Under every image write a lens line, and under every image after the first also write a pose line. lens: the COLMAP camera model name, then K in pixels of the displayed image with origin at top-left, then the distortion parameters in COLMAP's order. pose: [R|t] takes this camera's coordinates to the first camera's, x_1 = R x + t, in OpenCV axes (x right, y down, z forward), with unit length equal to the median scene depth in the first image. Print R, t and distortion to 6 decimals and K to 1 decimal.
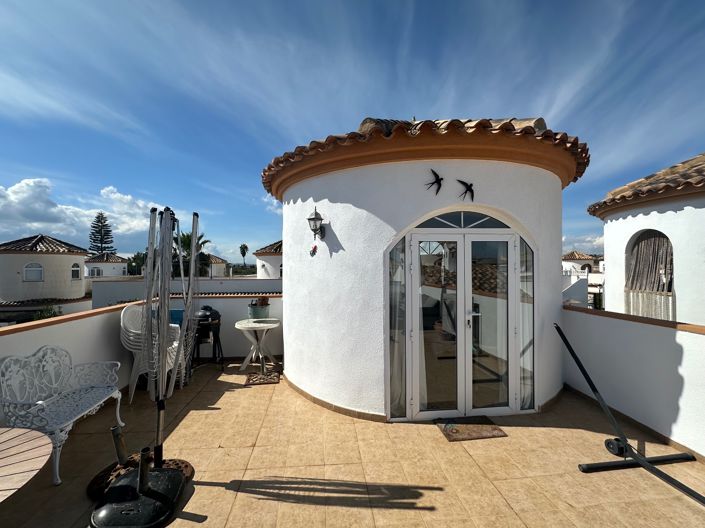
lens RADIAL K [[309.0, 0, 360.5], [0, 309.0, 267.7], [0, 0, 1]] dist [0.023854, 0.000311]
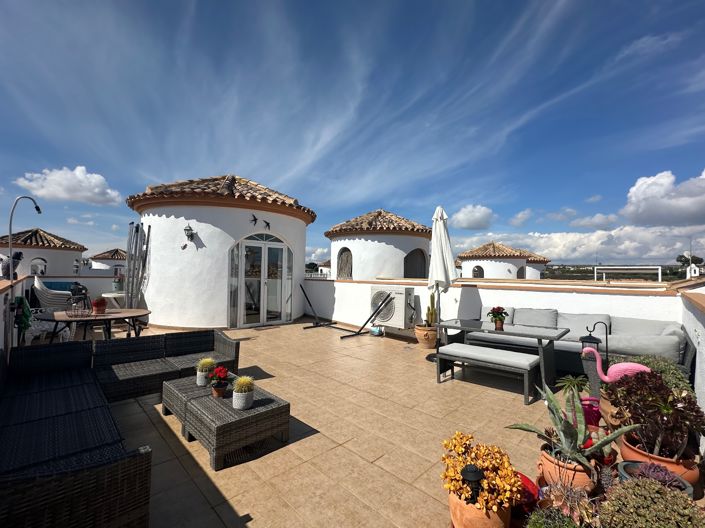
lens RADIAL K [[309.0, 0, 352.5], [0, 309.0, 264.0], [0, 0, 1]] dist [0.000858, 0.000202]
pose [[0.787093, 0.033826, 0.615907, -0.509958], [-0.015647, 0.999269, -0.034884, 0.099479], [-0.616636, 0.017820, 0.787046, -1.081991]]
